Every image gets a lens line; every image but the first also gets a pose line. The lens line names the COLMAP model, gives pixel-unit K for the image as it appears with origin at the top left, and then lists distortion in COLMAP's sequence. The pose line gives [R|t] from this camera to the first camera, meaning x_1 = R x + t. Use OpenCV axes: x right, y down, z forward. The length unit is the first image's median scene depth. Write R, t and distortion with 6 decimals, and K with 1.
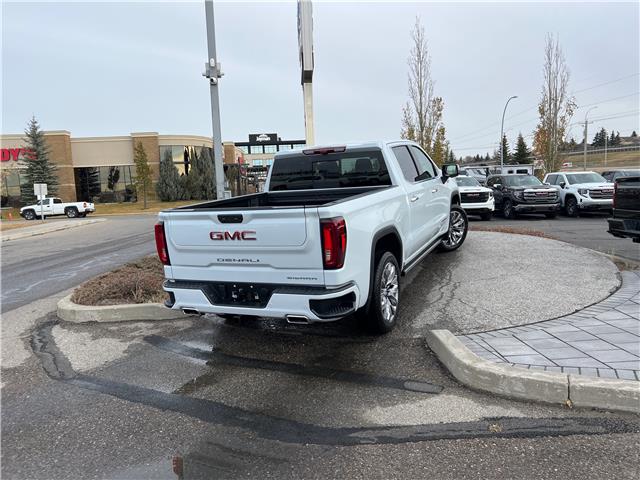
lens RADIAL K [[481.8, 0, 321.0], [0, 481.8, 242.2], [0, 0, 1]] dist [0.048508, -0.047987]
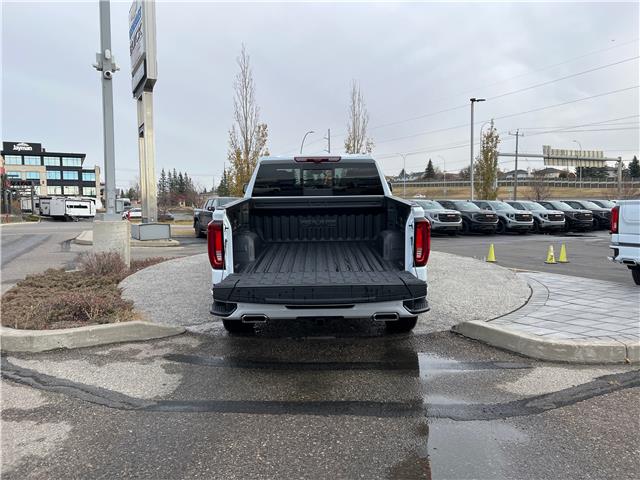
lens RADIAL K [[481.8, 0, 318.5], [0, 481.8, 241.5], [0, 0, 1]] dist [0.048508, -0.047987]
pose [[0.902088, 0.006286, 0.431507, -0.429838], [0.016153, 0.998702, -0.048315, 0.033242], [-0.431250, 0.050555, 0.900815, 0.089160]]
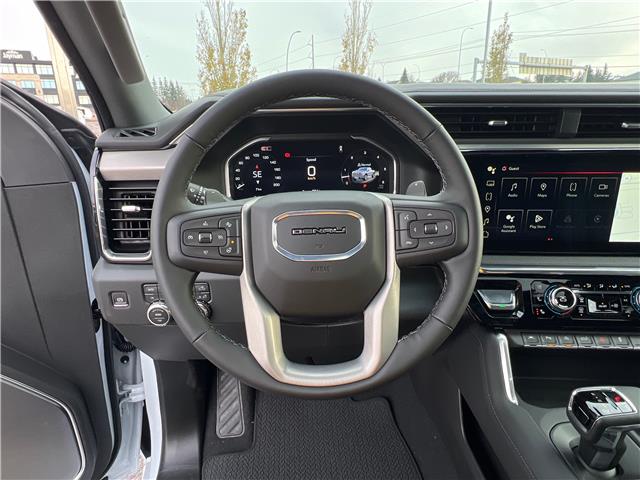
lens RADIAL K [[401.1, 0, 318.2], [0, 401.1, 242.8], [0, 0, 1]] dist [0.004357, -0.002717]
pose [[0.883980, -0.110618, 0.454249, 0.033308], [0.024378, 0.981190, 0.191497, -0.176113], [-0.466888, -0.158206, 0.870050, 1.256304]]
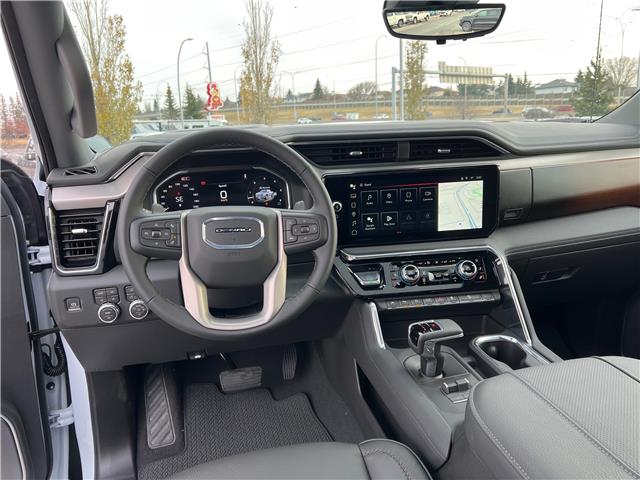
lens RADIAL K [[481.8, 0, 320.2], [0, 481.8, 244.5], [0, 0, 1]] dist [0.048508, -0.047987]
pose [[0.775700, -0.136098, 0.616252, -0.007673], [0.077475, 0.989620, 0.121034, -0.174450], [-0.626328, -0.046142, 0.778193, 1.181670]]
